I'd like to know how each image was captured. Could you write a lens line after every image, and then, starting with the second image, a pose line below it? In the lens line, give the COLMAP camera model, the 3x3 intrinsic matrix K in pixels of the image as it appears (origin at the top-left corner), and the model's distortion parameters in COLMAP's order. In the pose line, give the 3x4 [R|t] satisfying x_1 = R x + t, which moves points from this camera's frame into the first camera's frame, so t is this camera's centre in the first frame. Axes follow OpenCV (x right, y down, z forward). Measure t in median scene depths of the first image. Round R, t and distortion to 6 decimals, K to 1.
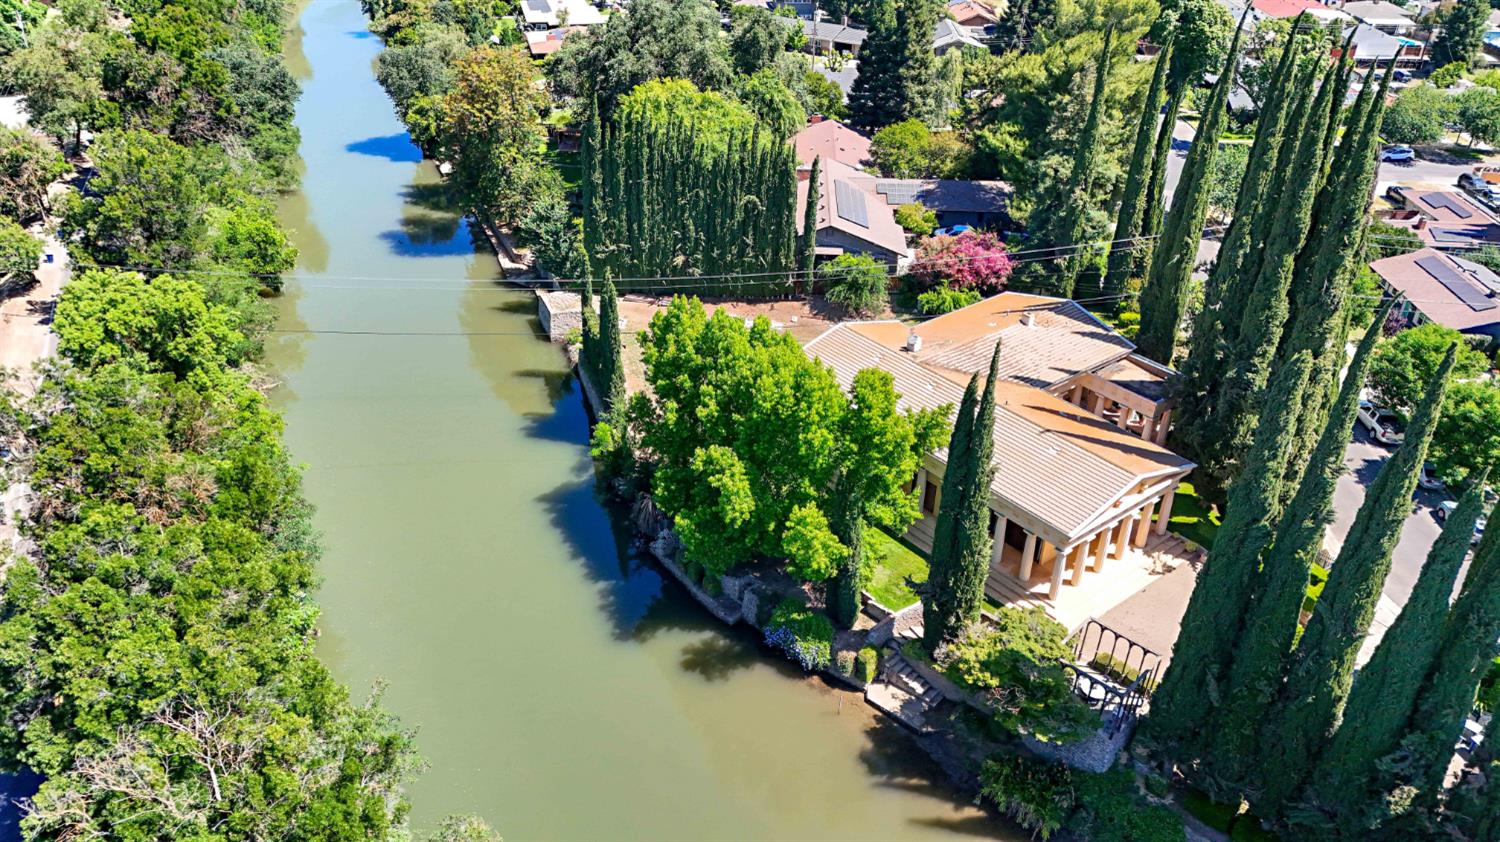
lens RADIAL K [[1097.5, 0, 755.4], [0, 1097.5, 428.9], [0, 0, 1]] dist [0.074035, -0.057636]
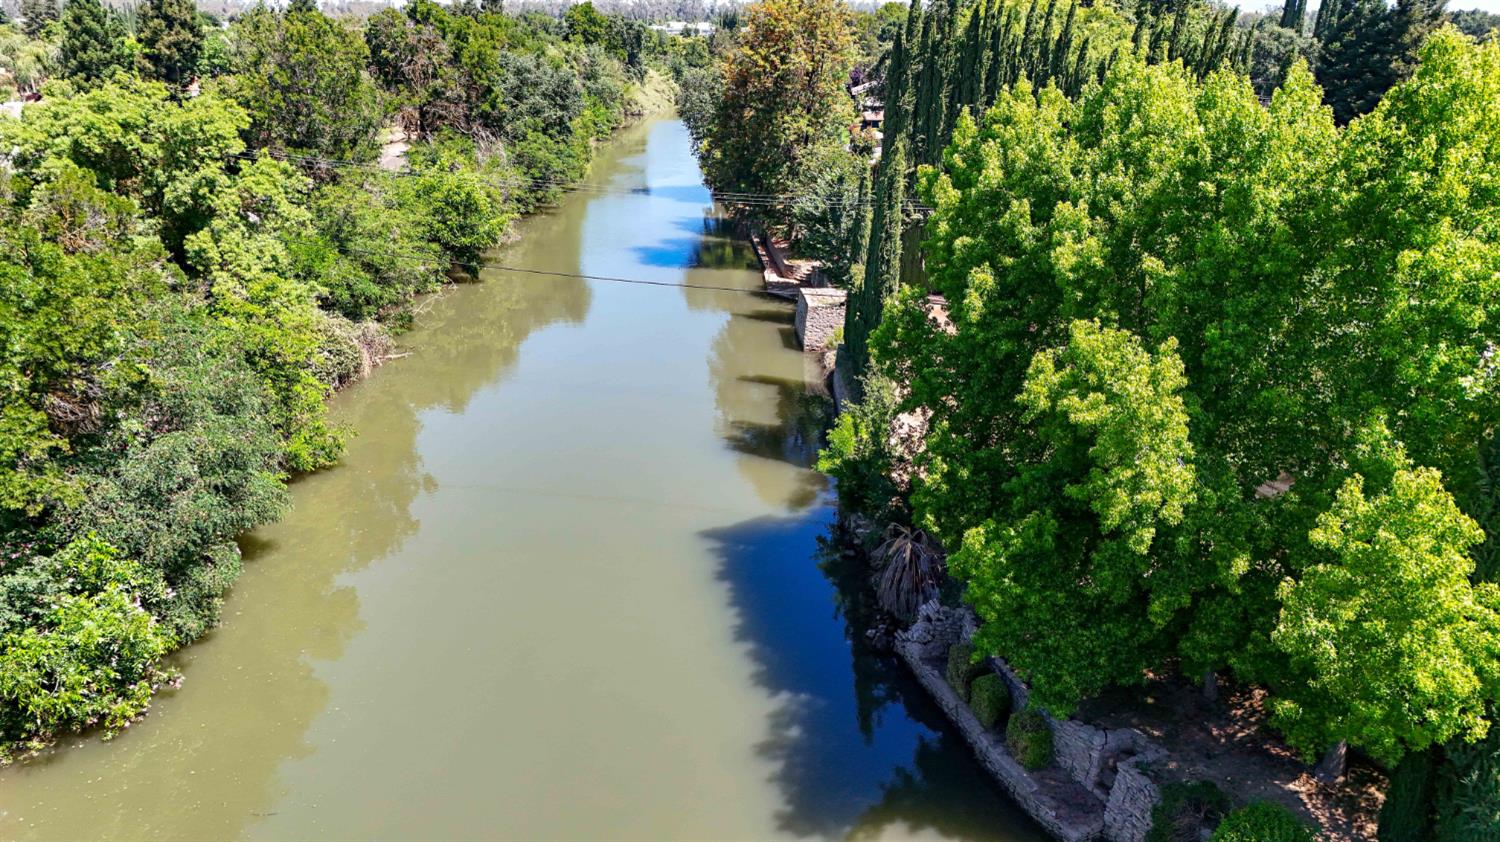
lens RADIAL K [[1097.5, 0, 757.9], [0, 1097.5, 419.4], [0, 0, 1]] dist [0.074035, -0.057636]
pose [[0.951560, 0.096189, -0.292030, -0.024126], [-0.153827, 0.971323, -0.181298, 0.105385], [0.266216, 0.217438, 0.939069, 0.508128]]
